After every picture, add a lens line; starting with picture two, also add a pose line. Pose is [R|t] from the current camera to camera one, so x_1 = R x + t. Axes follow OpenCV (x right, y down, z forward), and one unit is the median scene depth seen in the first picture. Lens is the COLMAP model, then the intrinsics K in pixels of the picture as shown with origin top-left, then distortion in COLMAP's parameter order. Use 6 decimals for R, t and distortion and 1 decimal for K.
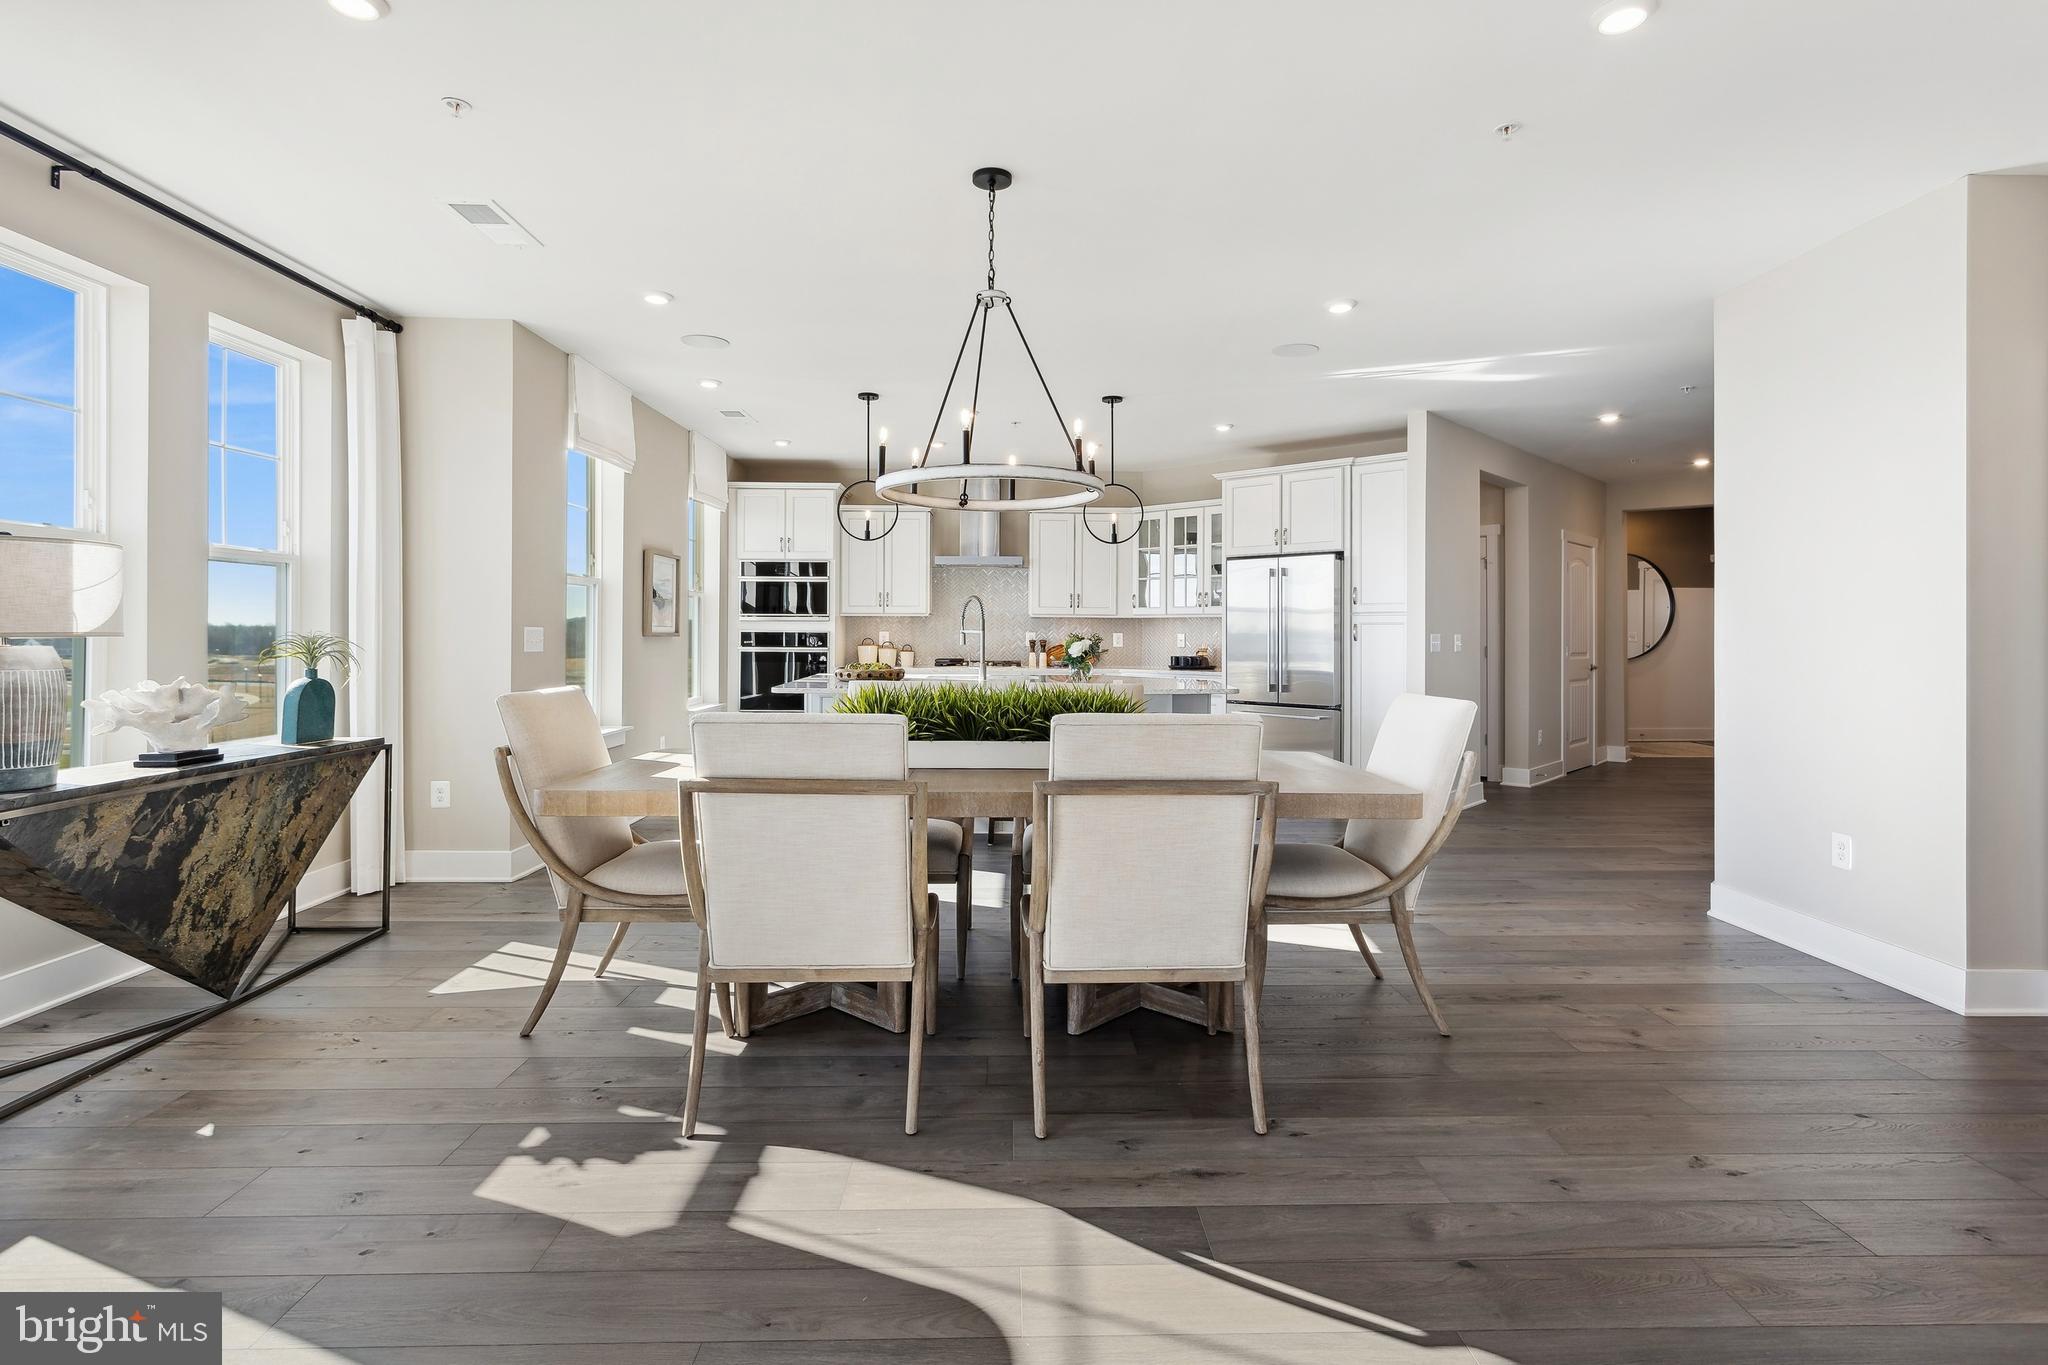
lens RADIAL K [[997.2, 0, 1046.1], [0, 997.2, 642.3], [0, 0, 1]] dist [0.004977, 0.000623]
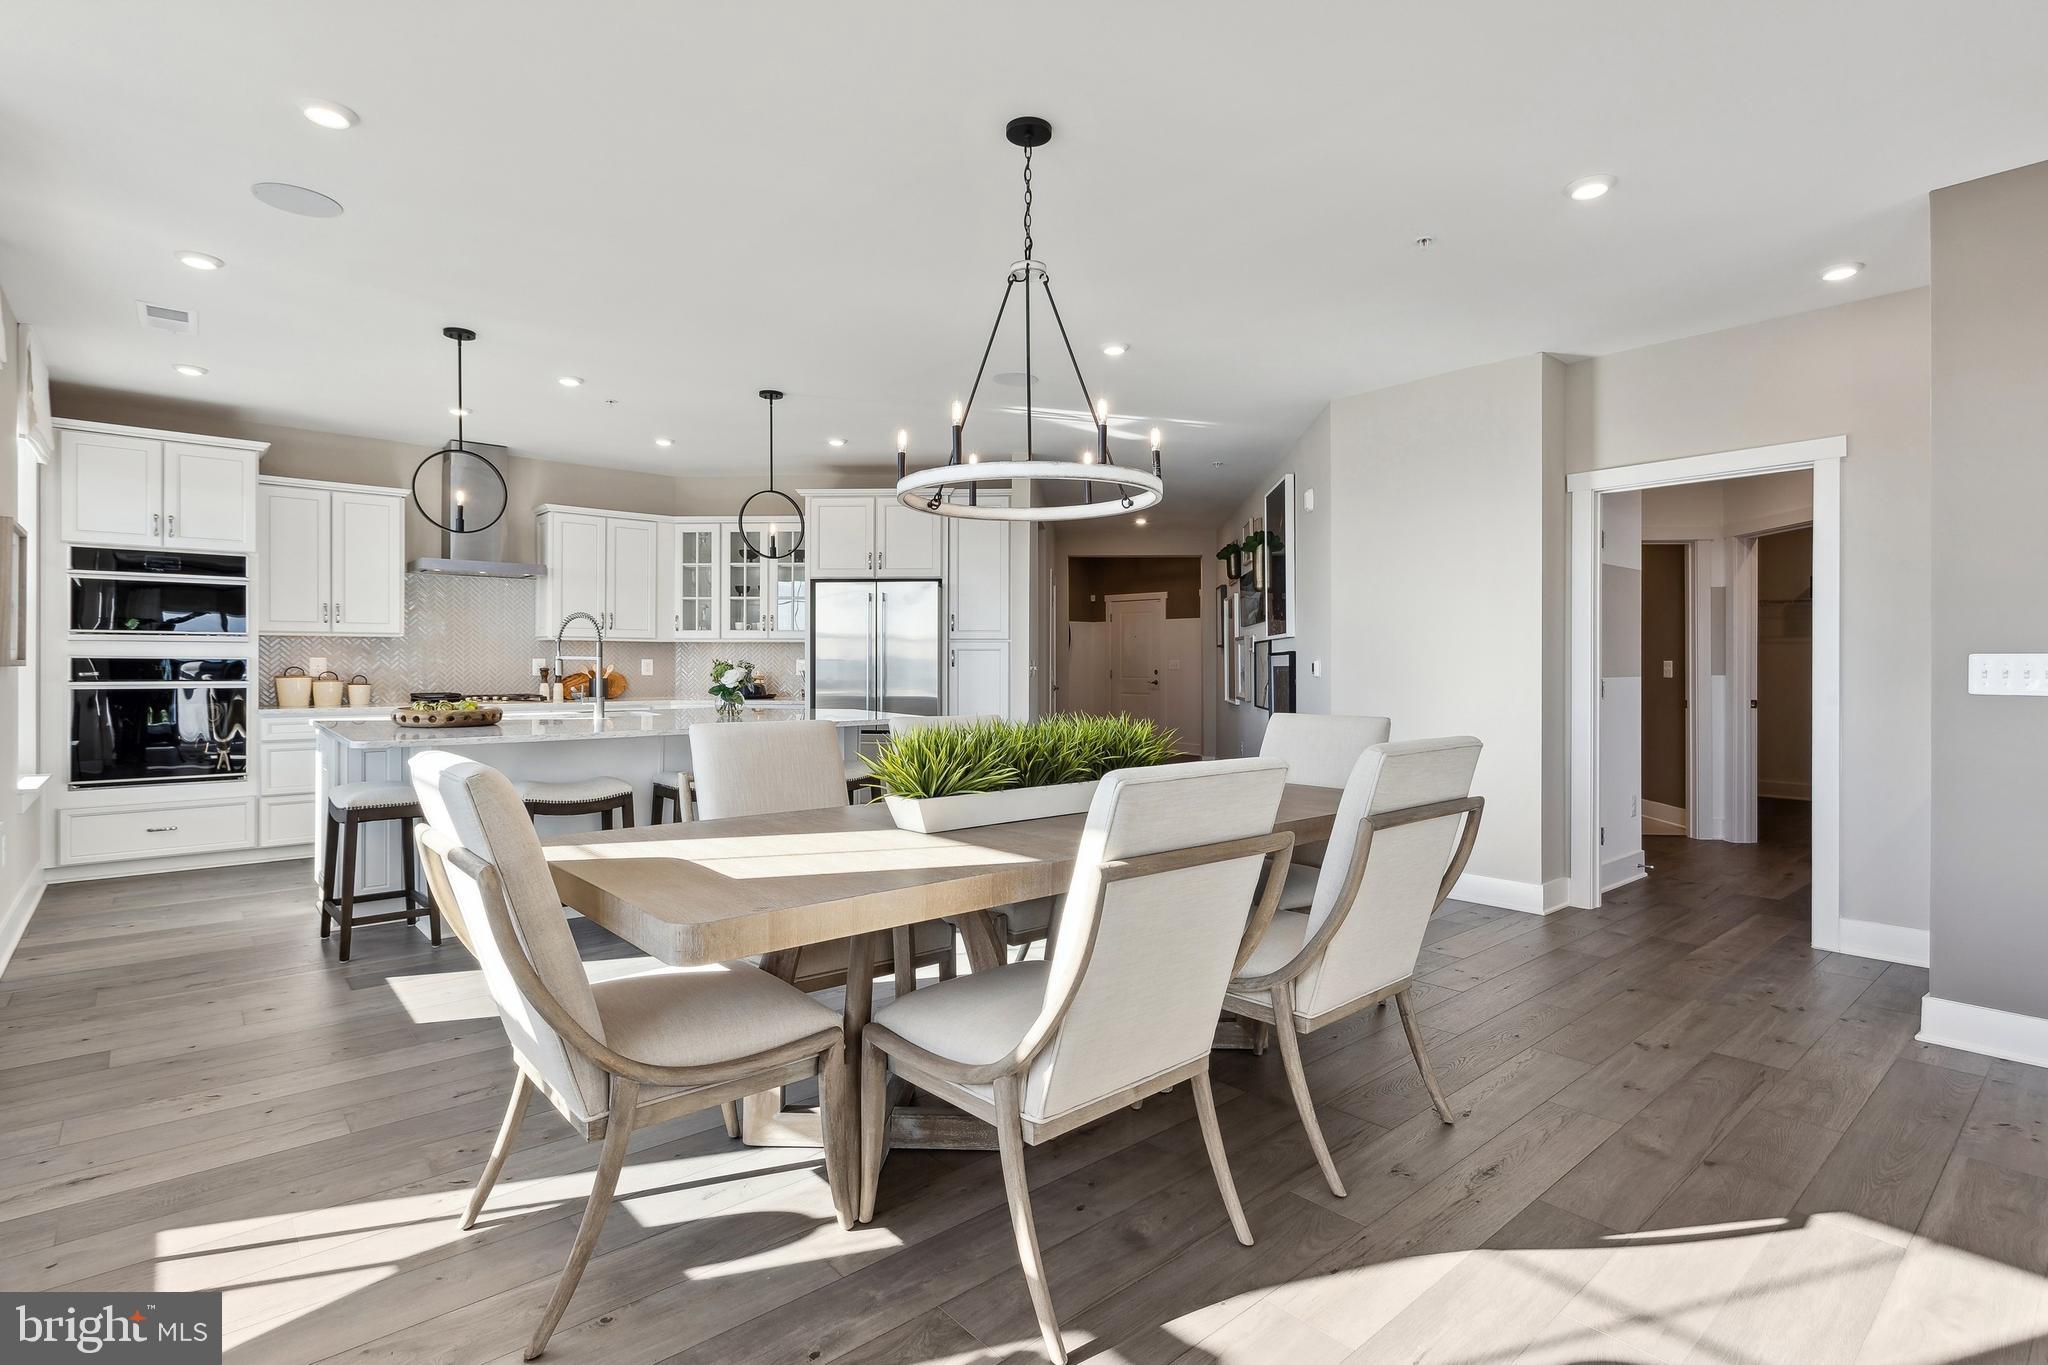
lens RADIAL K [[997.2, 0, 1020.4], [0, 997.2, 668.4], [0, 0, 1]] dist [0.004977, 0.000623]
pose [[0.772818, -0.006791, 0.634592, -0.254562], [0.006049, 0.999976, 0.003334, -0.002496], [-0.634599, 0.001262, 0.772840, 0.140031]]
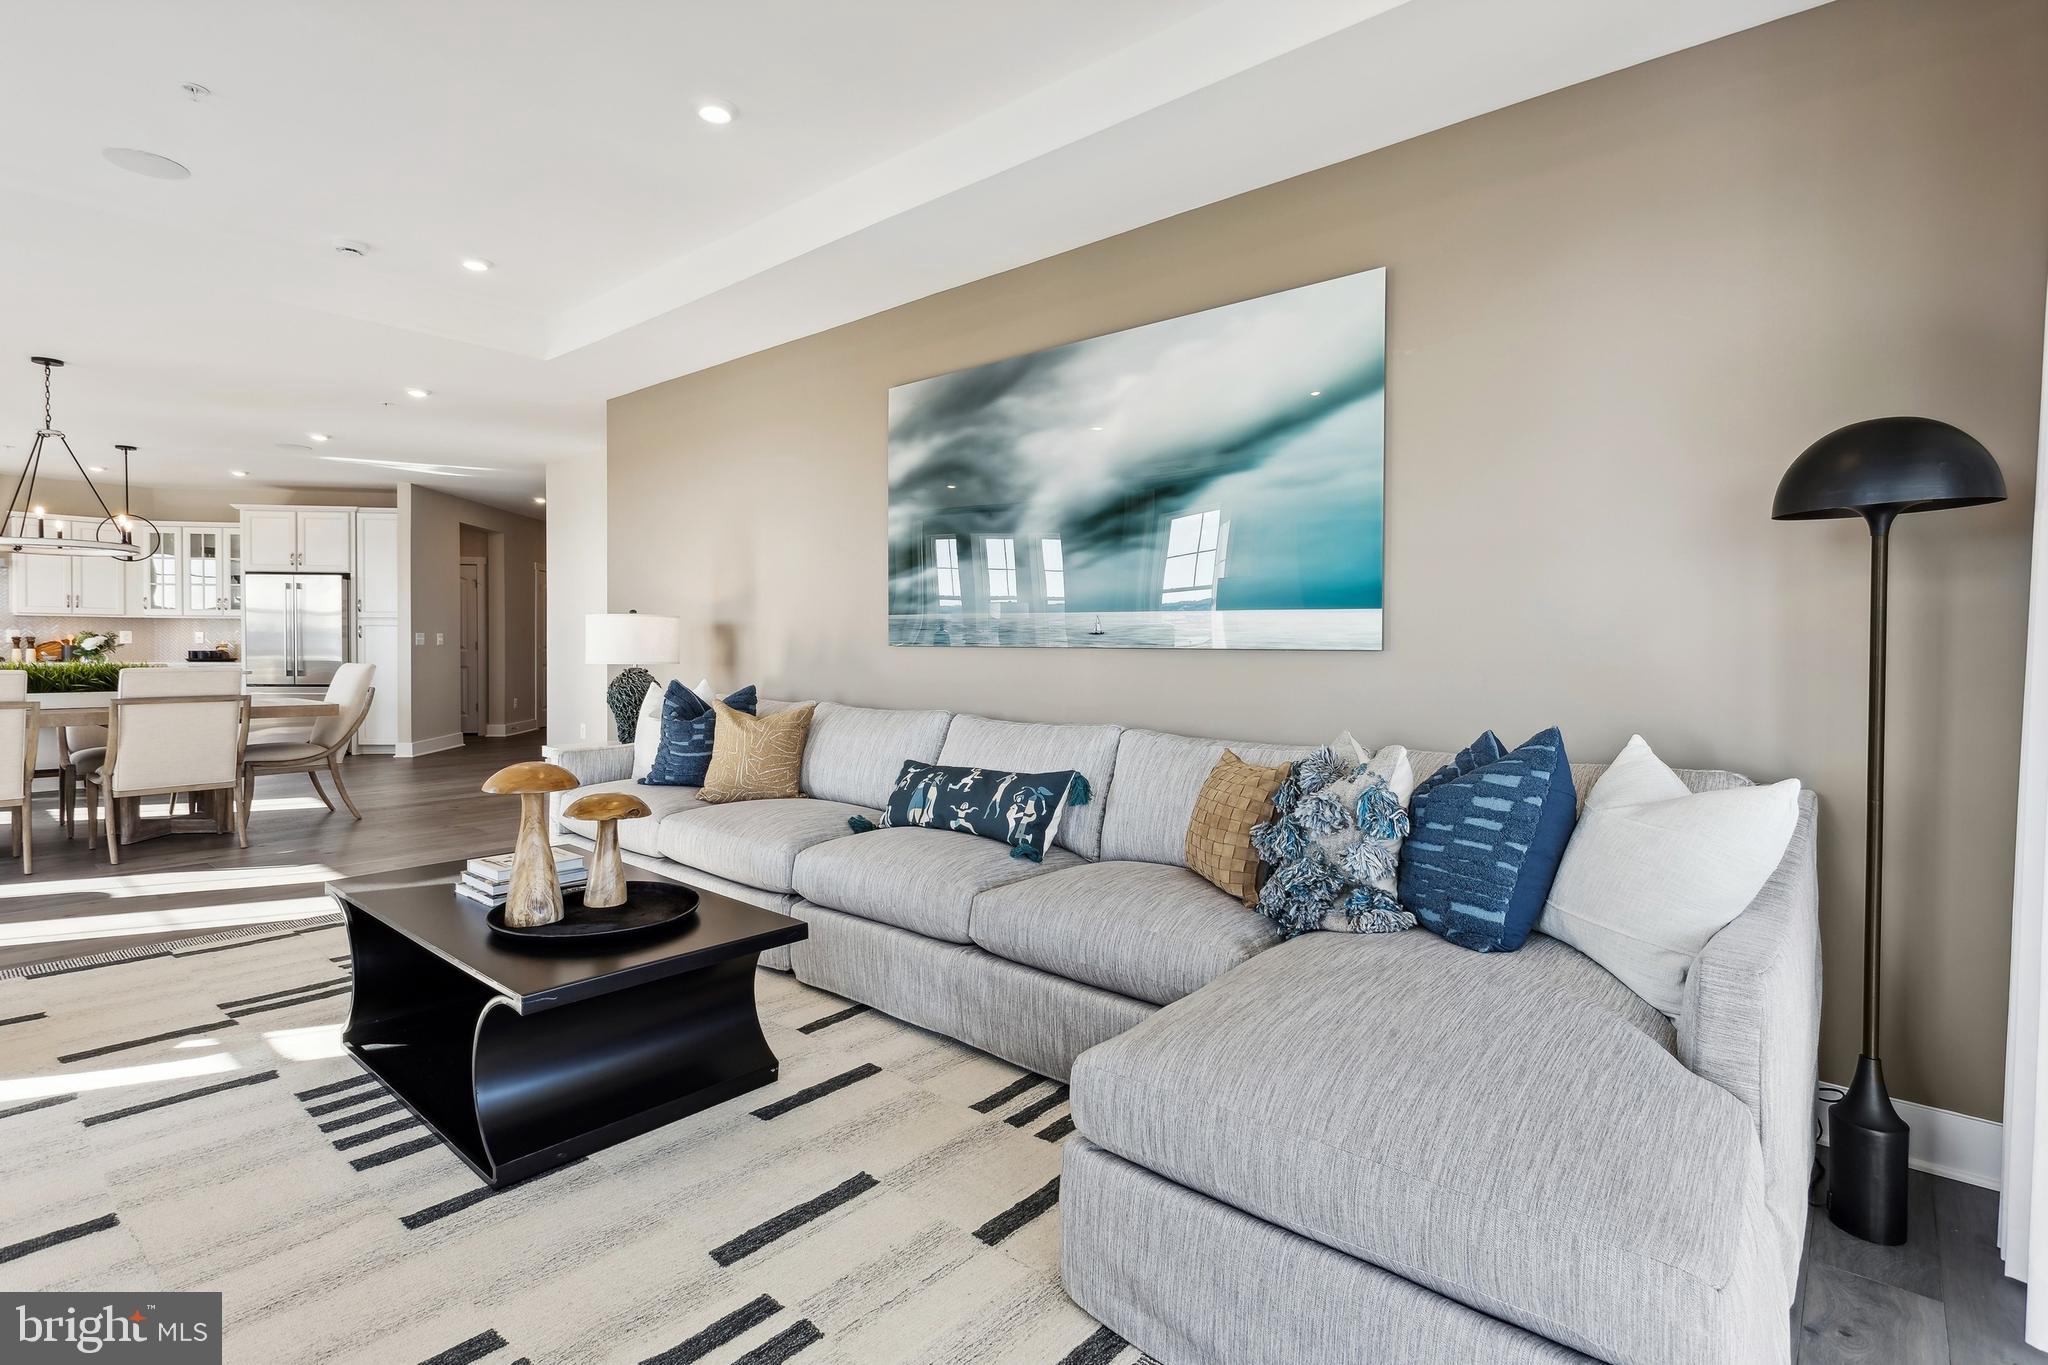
lens RADIAL K [[997.2, 0, 1027.6], [0, 997.2, 657.9], [0, 0, 1]] dist [0.004977, 0.000623]
pose [[0.679431, -0.012564, 0.733632, -0.072219], [0.001218, 0.999871, 0.015995, 0.004735], [-0.733739, -0.009975, 0.679359, -0.557935]]
